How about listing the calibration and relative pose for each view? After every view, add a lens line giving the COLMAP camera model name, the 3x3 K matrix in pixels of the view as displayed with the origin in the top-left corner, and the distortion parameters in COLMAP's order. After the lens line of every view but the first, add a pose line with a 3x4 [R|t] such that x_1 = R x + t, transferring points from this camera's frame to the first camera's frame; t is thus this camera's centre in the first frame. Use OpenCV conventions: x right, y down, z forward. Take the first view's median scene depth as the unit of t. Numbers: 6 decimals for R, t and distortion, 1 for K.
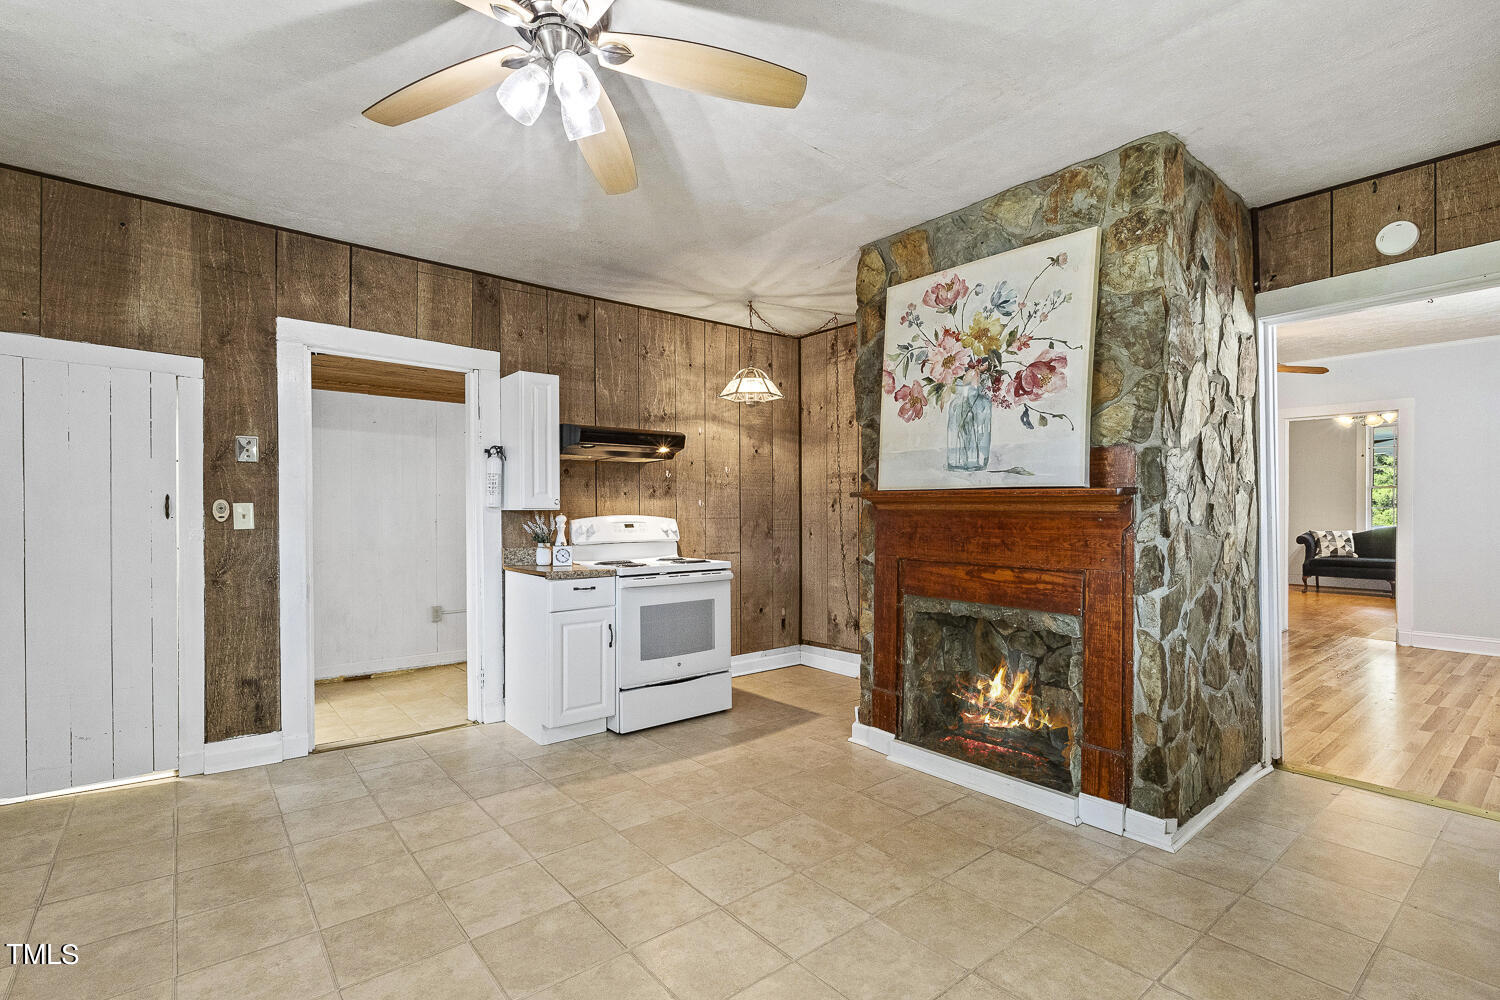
lens RADIAL K [[705.4, 0, 748.6], [0, 705.4, 514.2], [0, 0, 1]] dist [-0.000395, 0.000163]
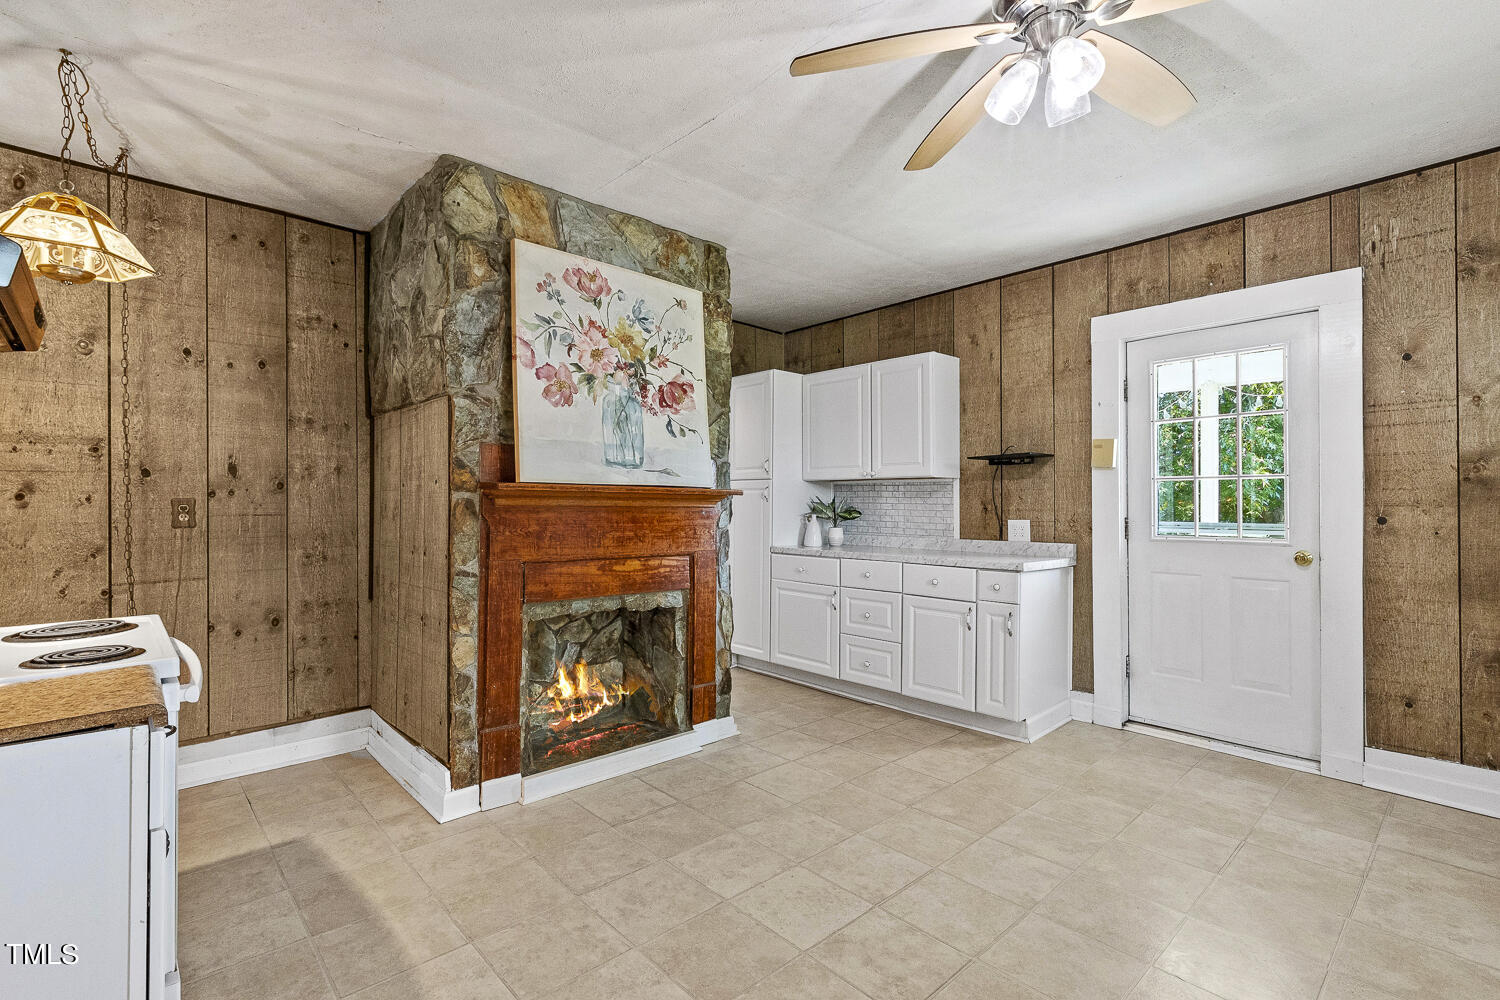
lens RADIAL K [[687.0, 0, 750.0], [0, 687.0, 500.0], [0, 0, 1]] dist [0.000264, 0.000380]
pose [[-0.060736, 0.006086, 0.998135, -0.713966], [0.003662, 0.999976, -0.005874, -0.007614], [-0.998147, 0.003299, -0.060757, 0.882621]]
